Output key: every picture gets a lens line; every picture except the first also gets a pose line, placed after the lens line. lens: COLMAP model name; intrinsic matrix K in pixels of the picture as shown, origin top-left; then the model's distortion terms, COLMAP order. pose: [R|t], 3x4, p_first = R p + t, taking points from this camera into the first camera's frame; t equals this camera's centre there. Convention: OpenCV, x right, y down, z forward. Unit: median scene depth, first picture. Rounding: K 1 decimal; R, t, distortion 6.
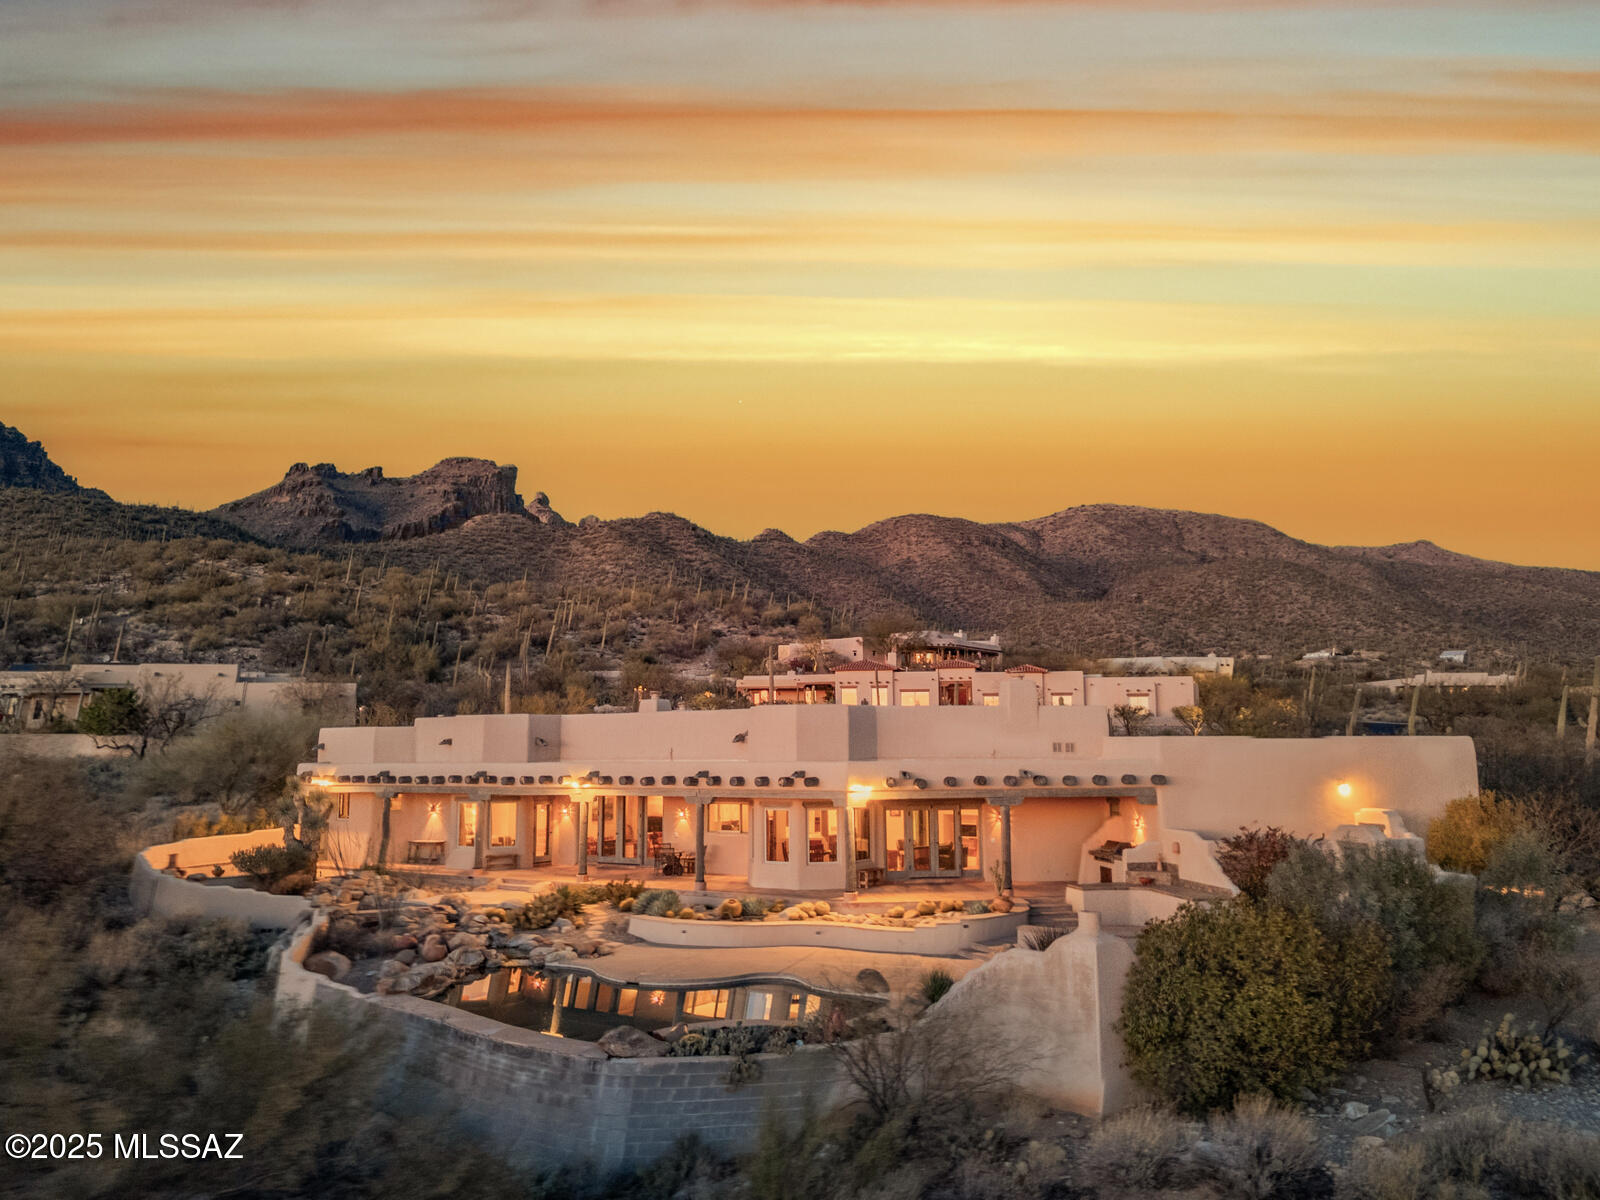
lens RADIAL K [[1301.0, 0, 824.3], [0, 1301.0, 554.0], [0, 0, 1]] dist [0.083843, -0.001843]
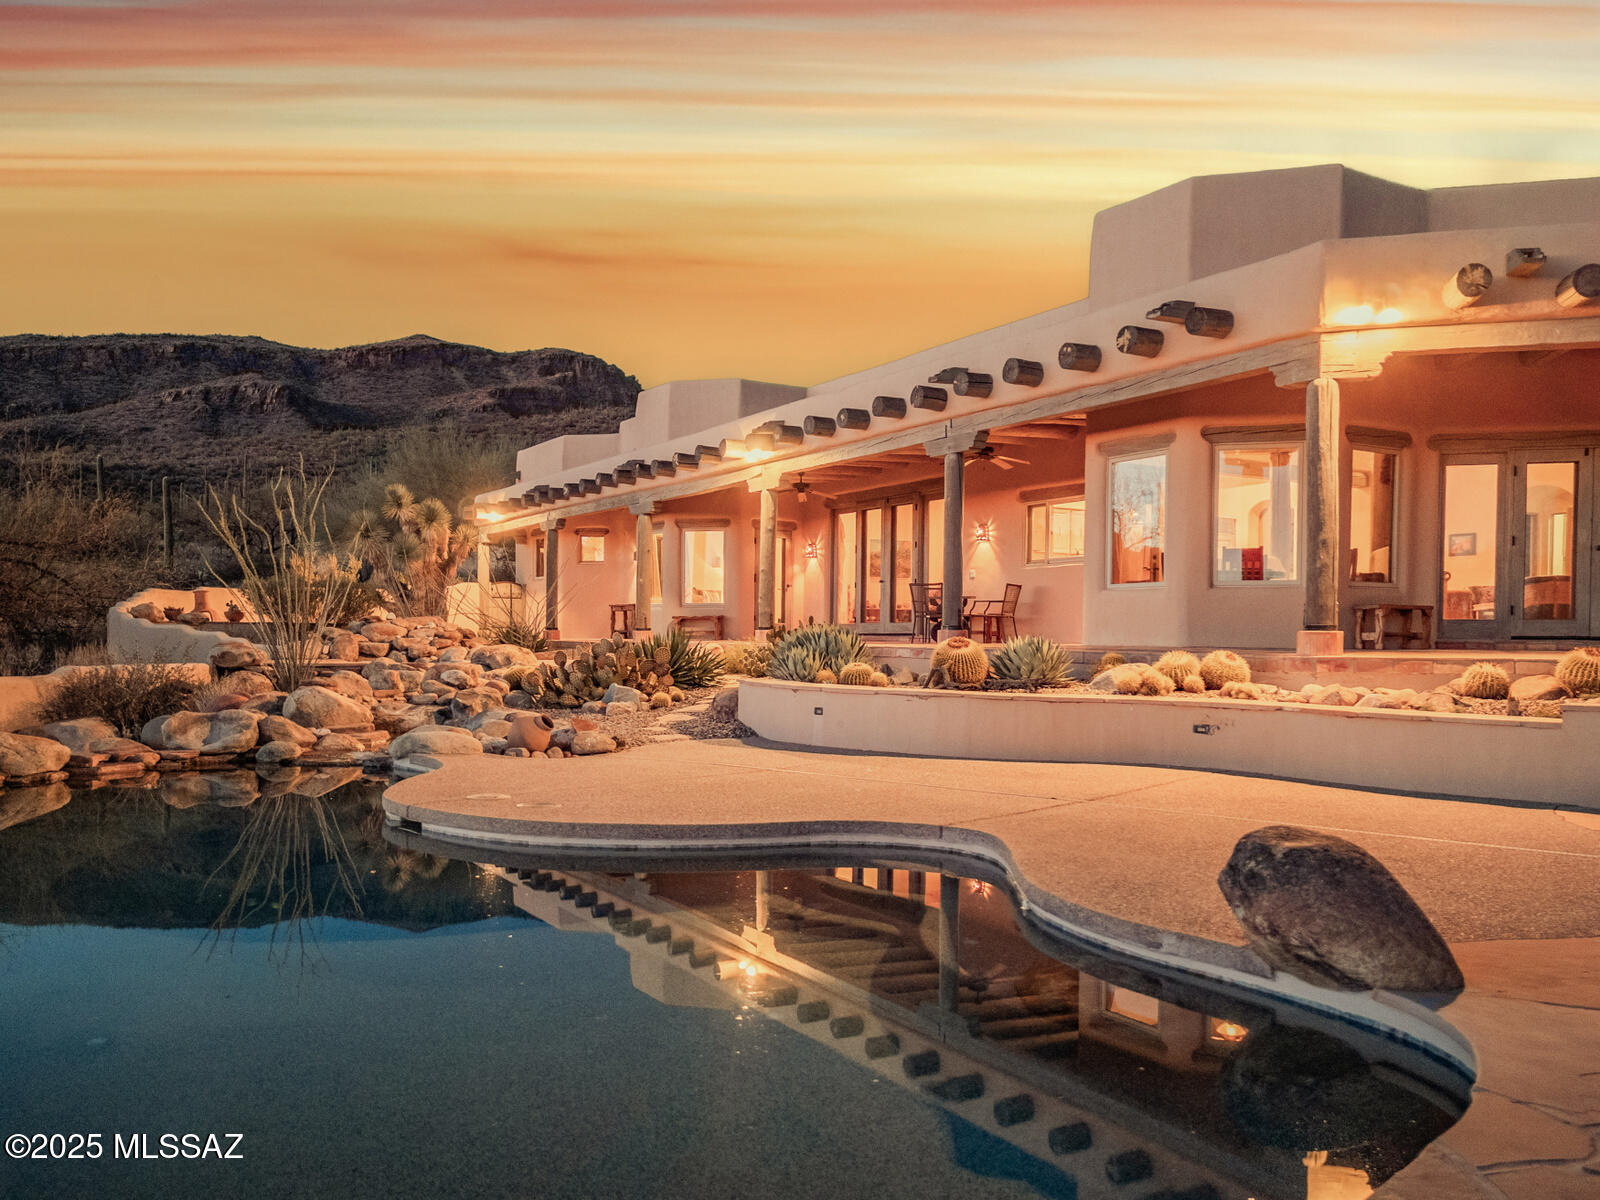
lens RADIAL K [[1235.9, 0, 807.0], [0, 1235.9, 656.4], [0, 0, 1]] dist [0.070707, -0.039657]
pose [[0.916721, 0.019182, -0.399068, 0.025089], [0.045258, 0.987432, 0.151428, 0.196302], [0.396957, -0.156878, 0.904331, 0.609441]]
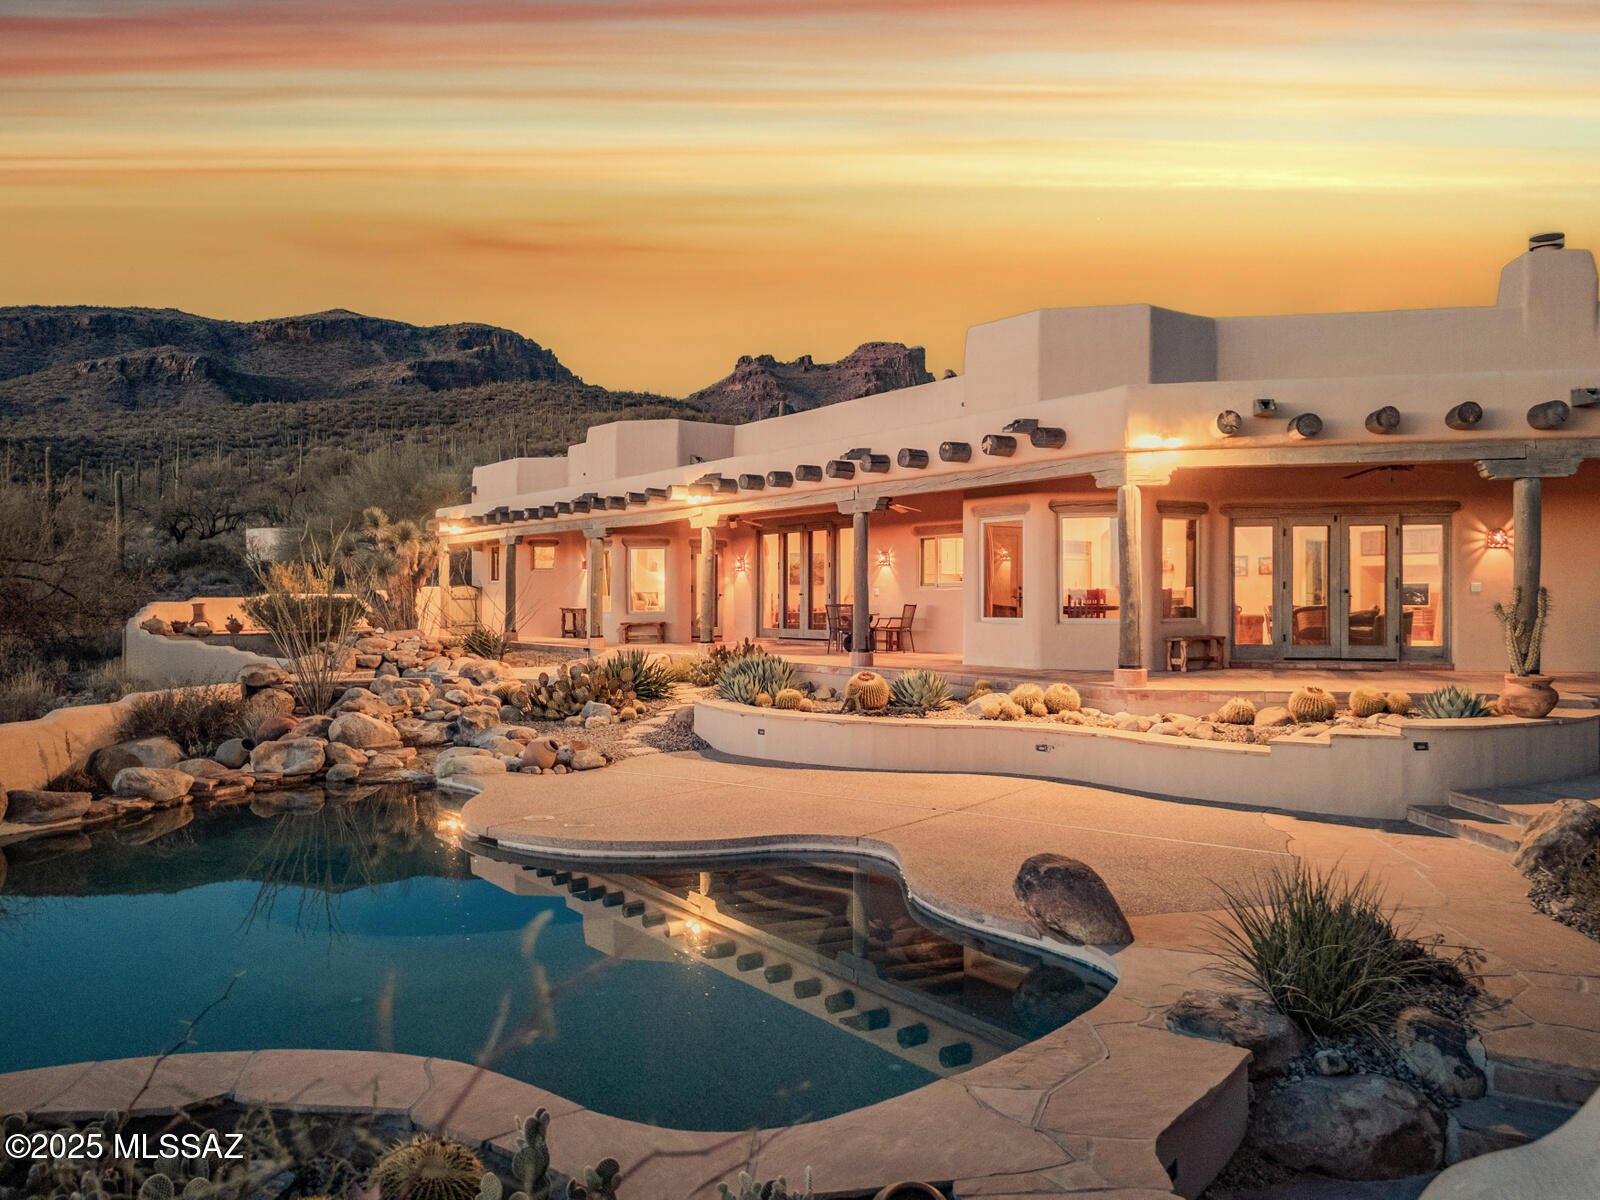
lens RADIAL K [[1179.4, 0, 800.0], [0, 1179.4, 600.0], [0, 0, 1]] dist [0.081232, -0.068152]
pose [[0.941675, 0.006063, -0.336469, 0.046900], [0.043430, 0.989287, 0.139374, 0.160311], [0.333709, -0.145858, 0.931324, 0.537363]]
